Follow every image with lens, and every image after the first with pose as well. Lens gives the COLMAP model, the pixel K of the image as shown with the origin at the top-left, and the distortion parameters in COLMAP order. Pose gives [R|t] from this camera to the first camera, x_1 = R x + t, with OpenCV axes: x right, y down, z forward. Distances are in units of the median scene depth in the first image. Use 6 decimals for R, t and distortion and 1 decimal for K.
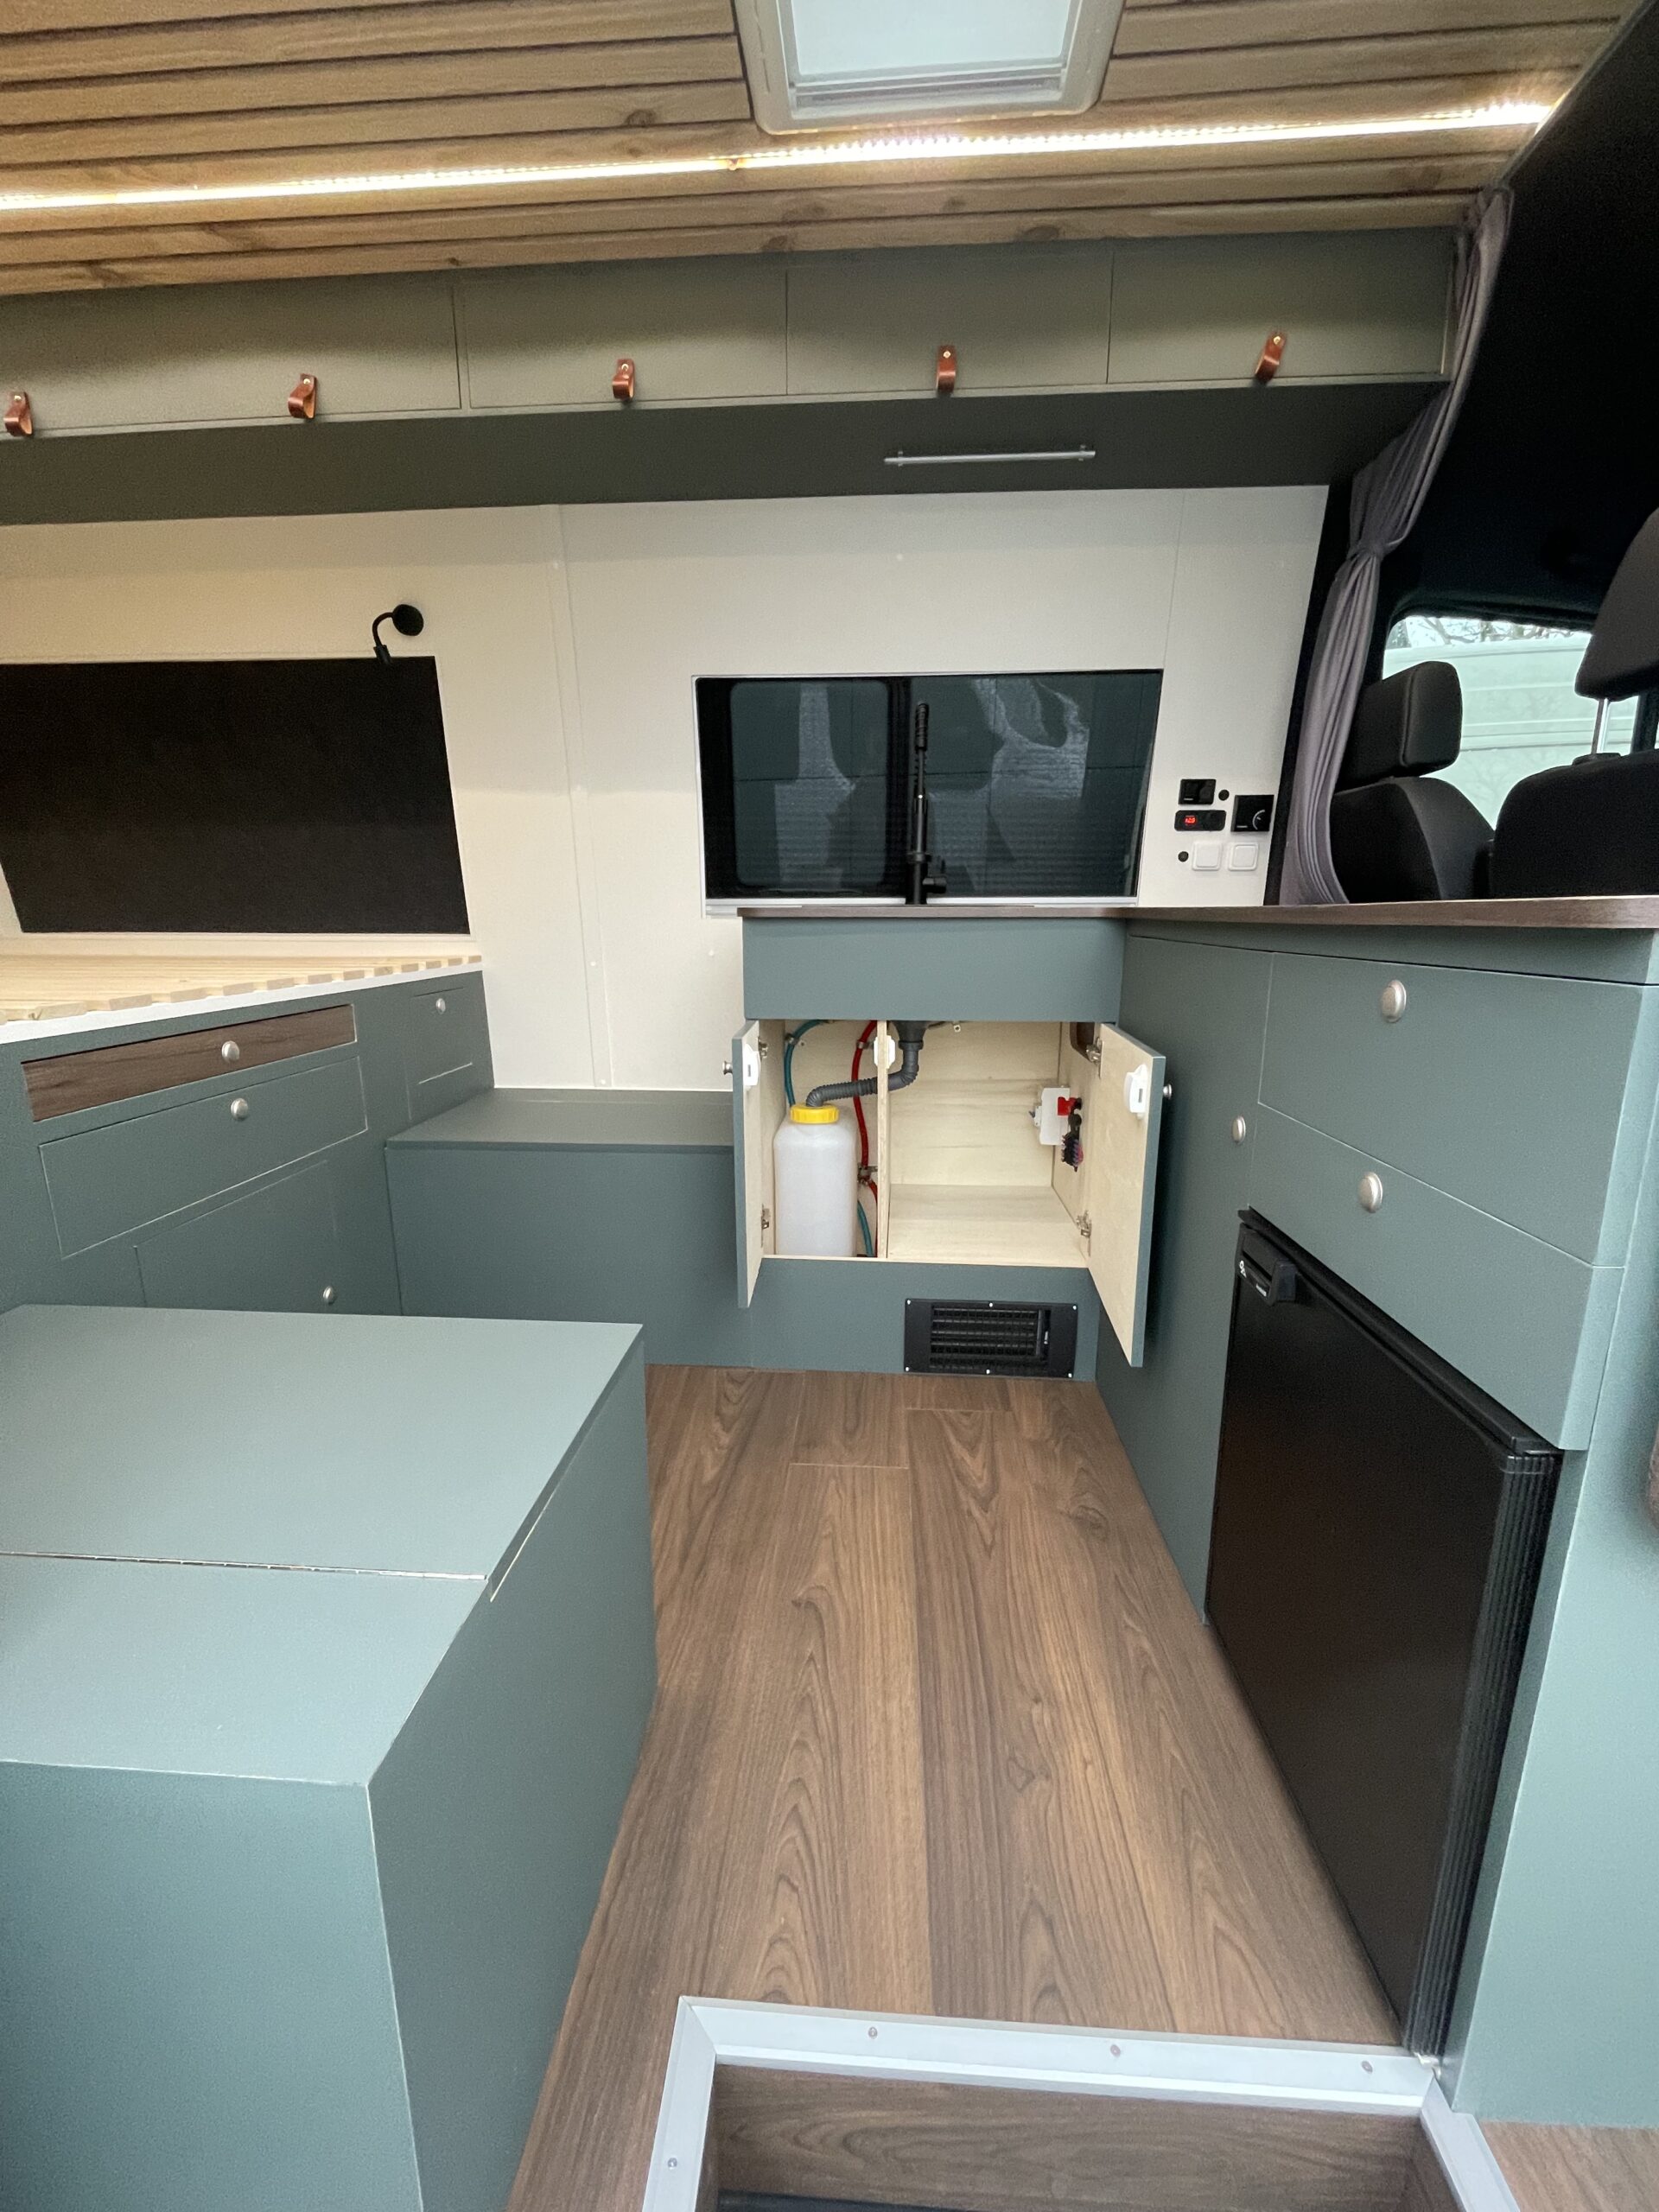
lens RADIAL K [[894.9, 0, 828.7], [0, 894.9, 1109.0], [0, 0, 1]] dist [-0.004397, 0.000260]
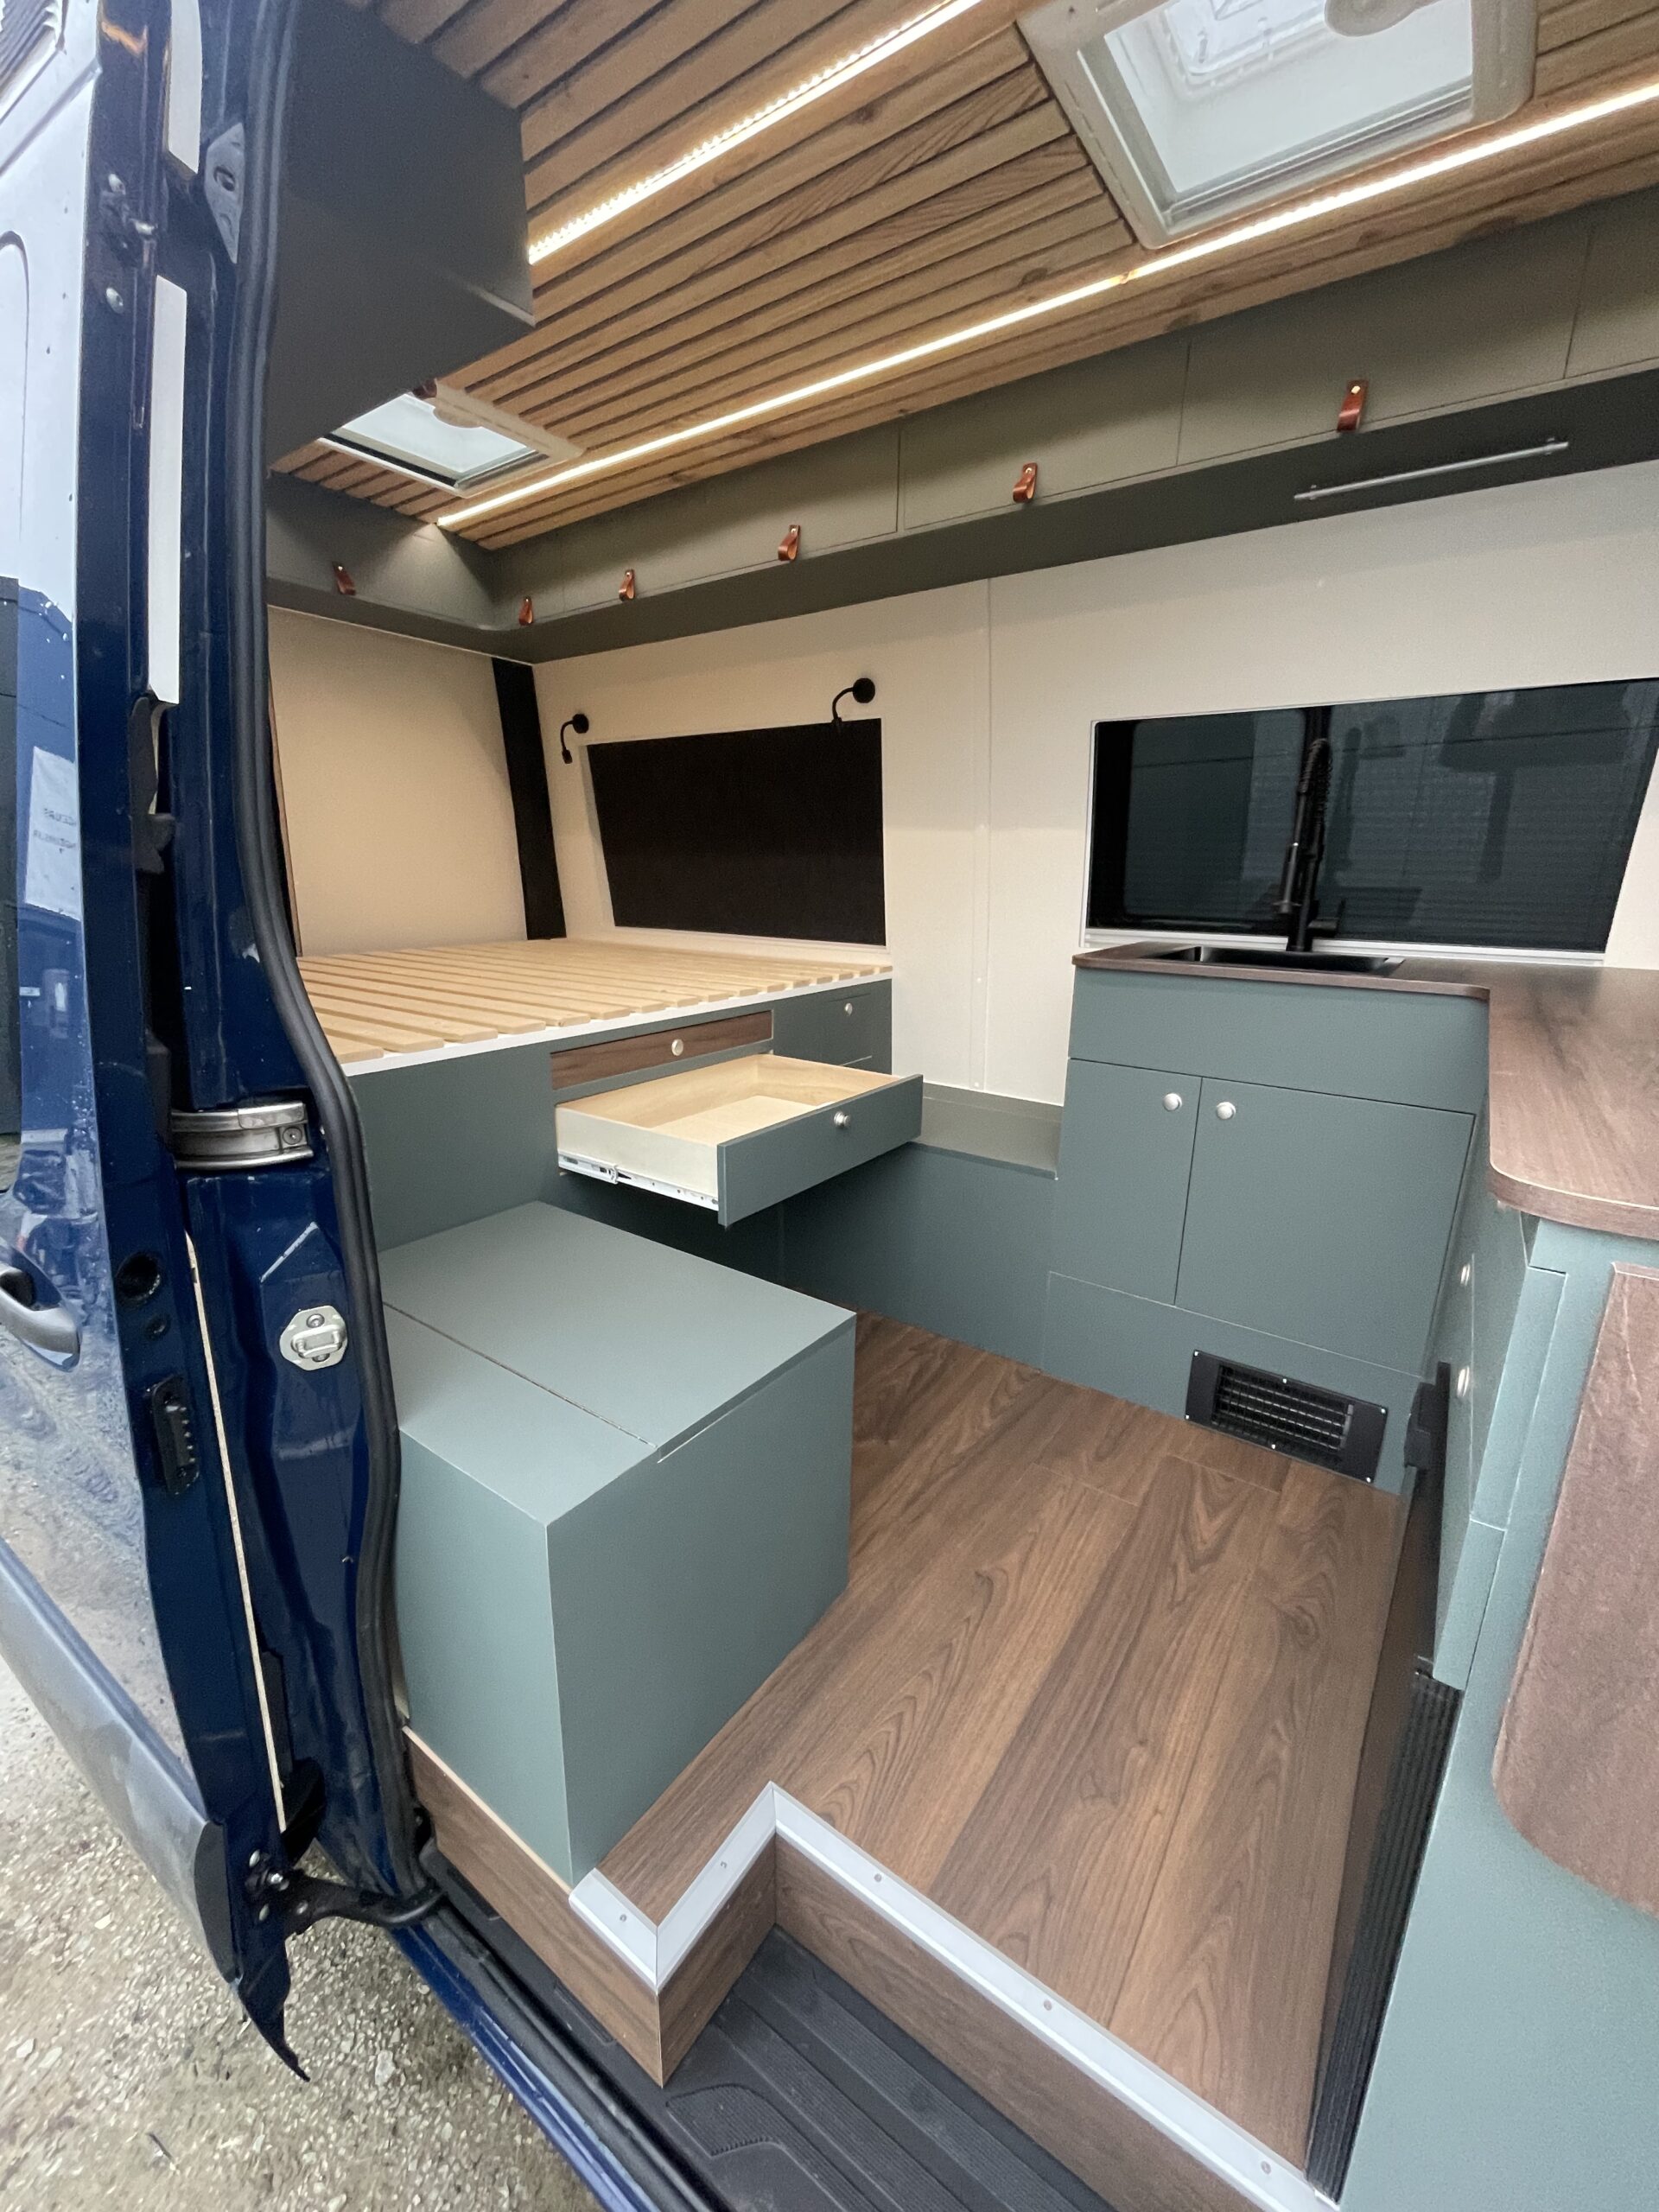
lens RADIAL K [[894.9, 0, 828.7], [0, 894.9, 1109.0], [0, 0, 1]] dist [-0.004397, 0.000260]
pose [[0.850121, 0.149652, -0.504874, 0.245730], [-0.127022, 0.988734, 0.079191, -0.100028], [0.511037, -0.003192, 0.859553, -0.091733]]
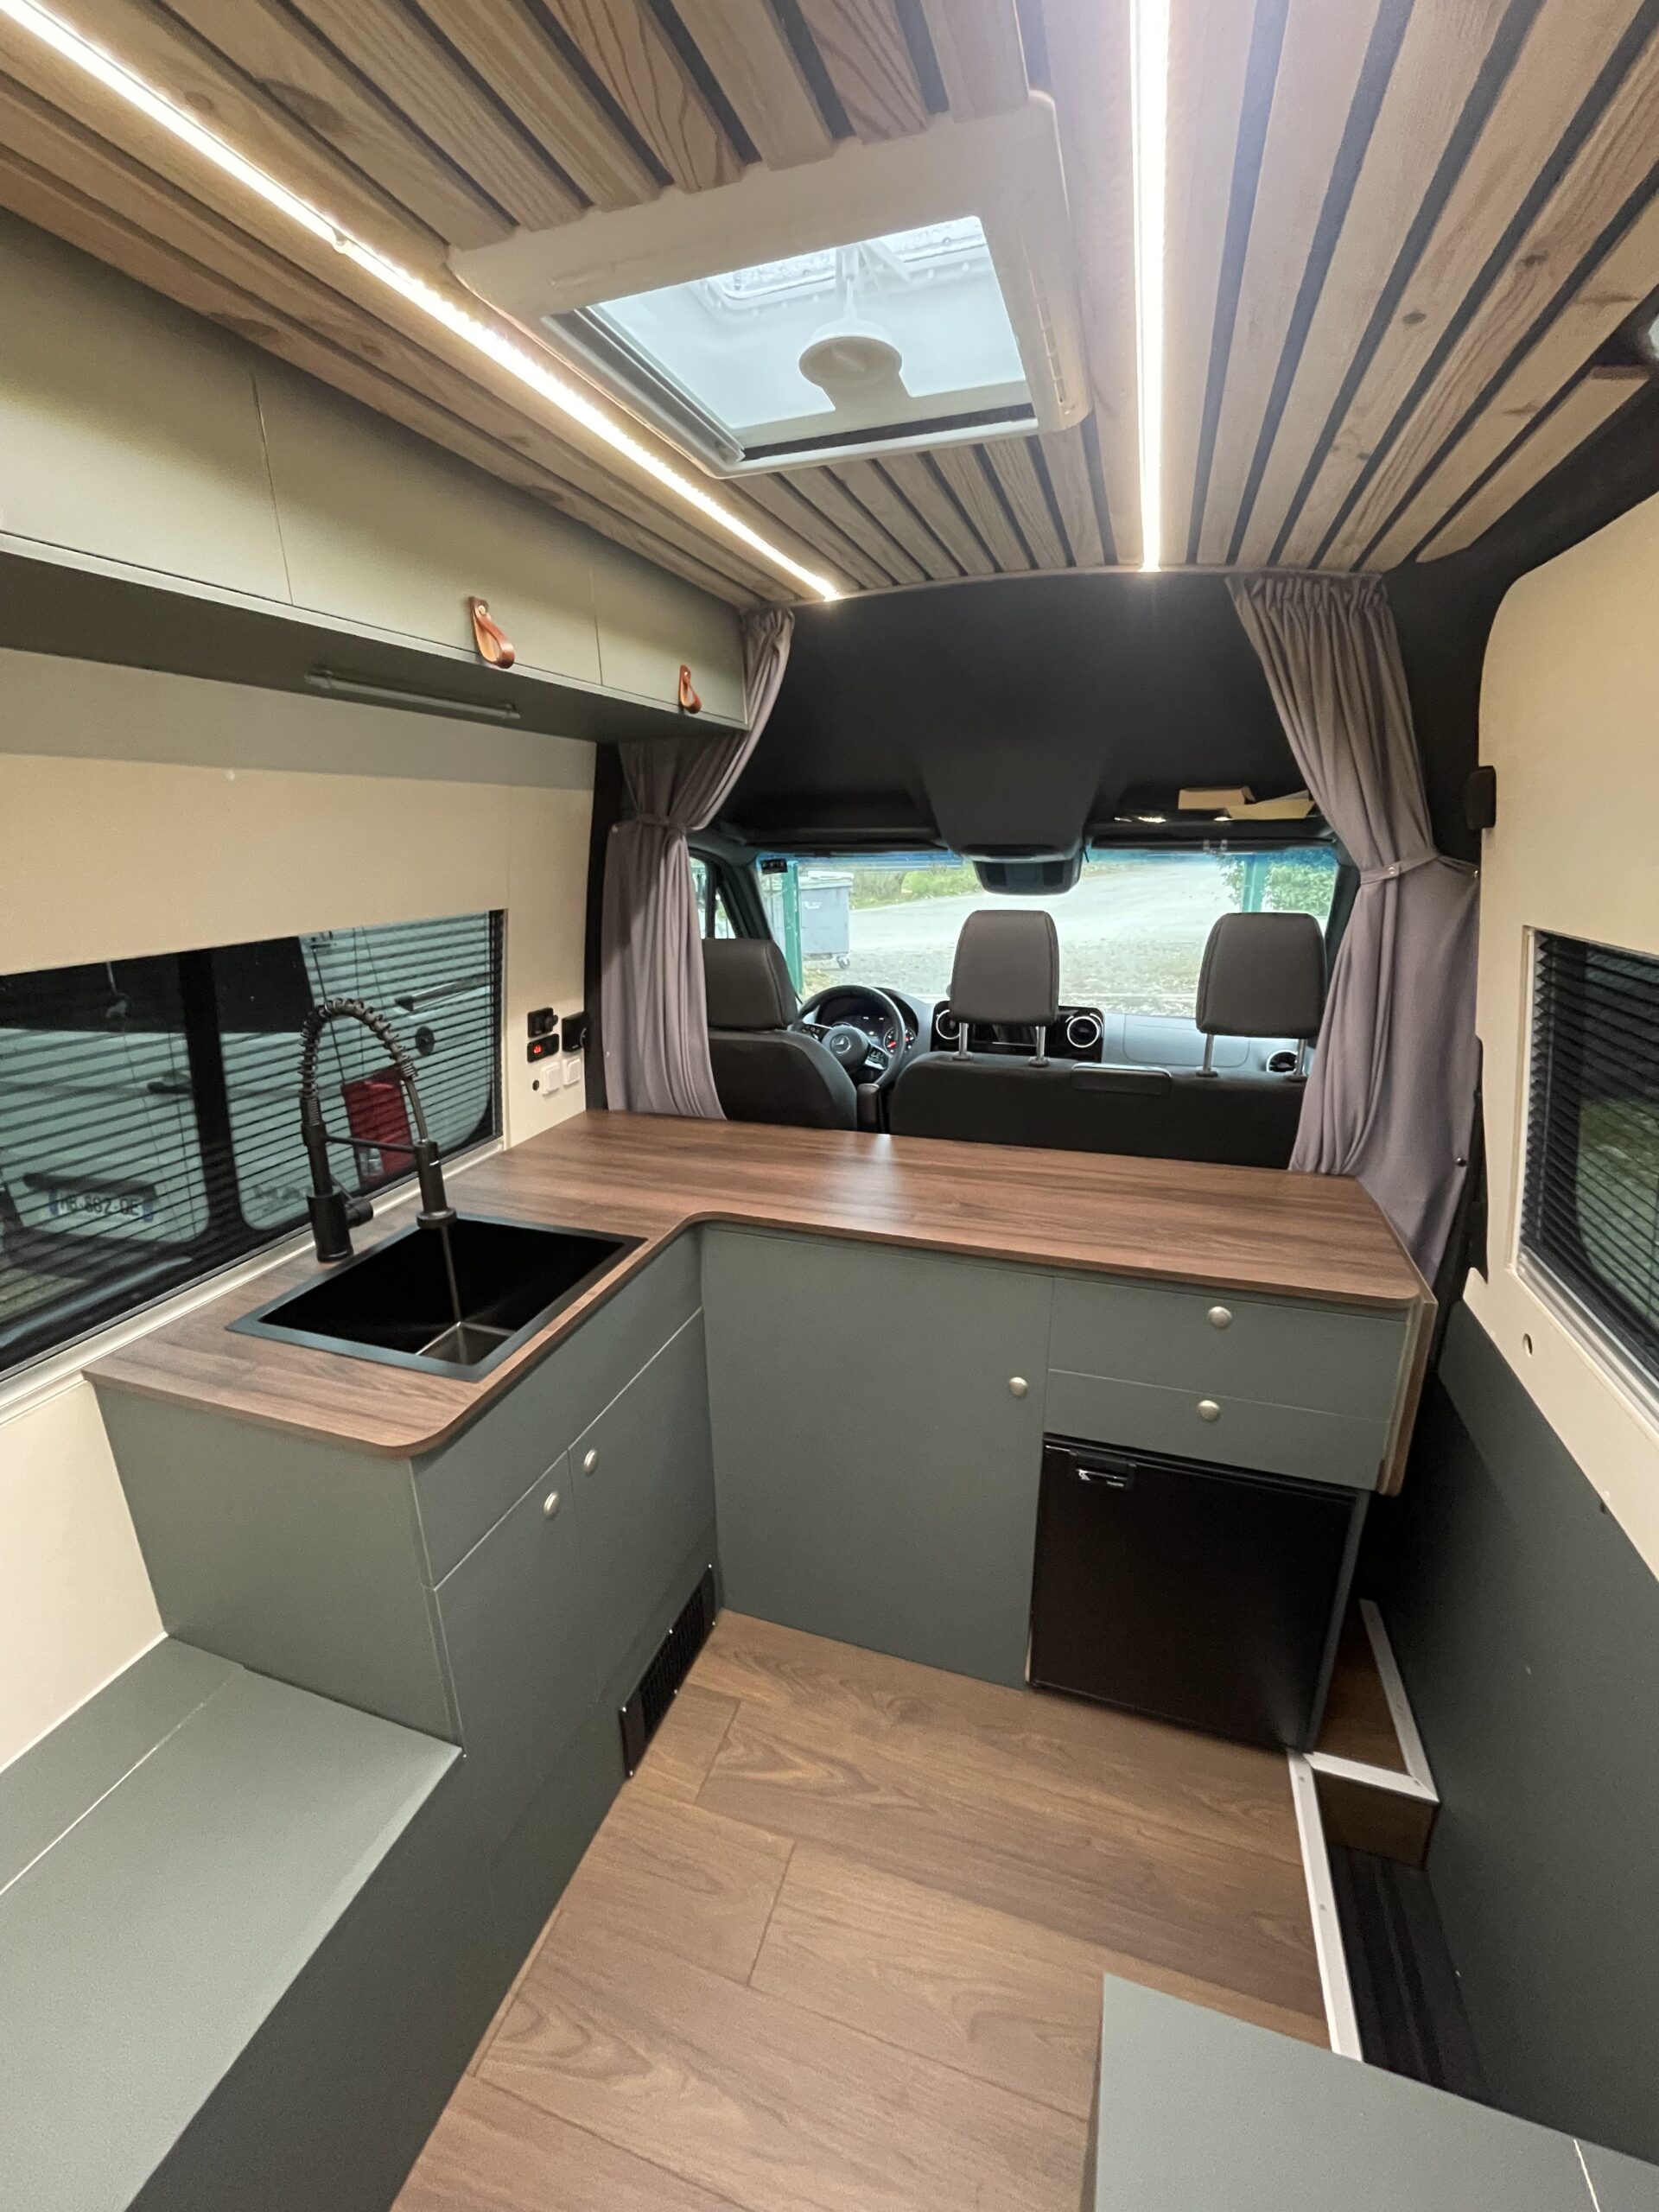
lens RADIAL K [[892.1, 0, 836.8], [0, 892.1, 1104.6], [0, 0, 1]] dist [-0.011075, 0.000001]
pose [[0.247931, -0.284210, 0.926150, -0.564200], [0.220841, 0.947409, 0.231615, -0.566365], [-0.943271, 0.147107, 0.297658, 0.572876]]
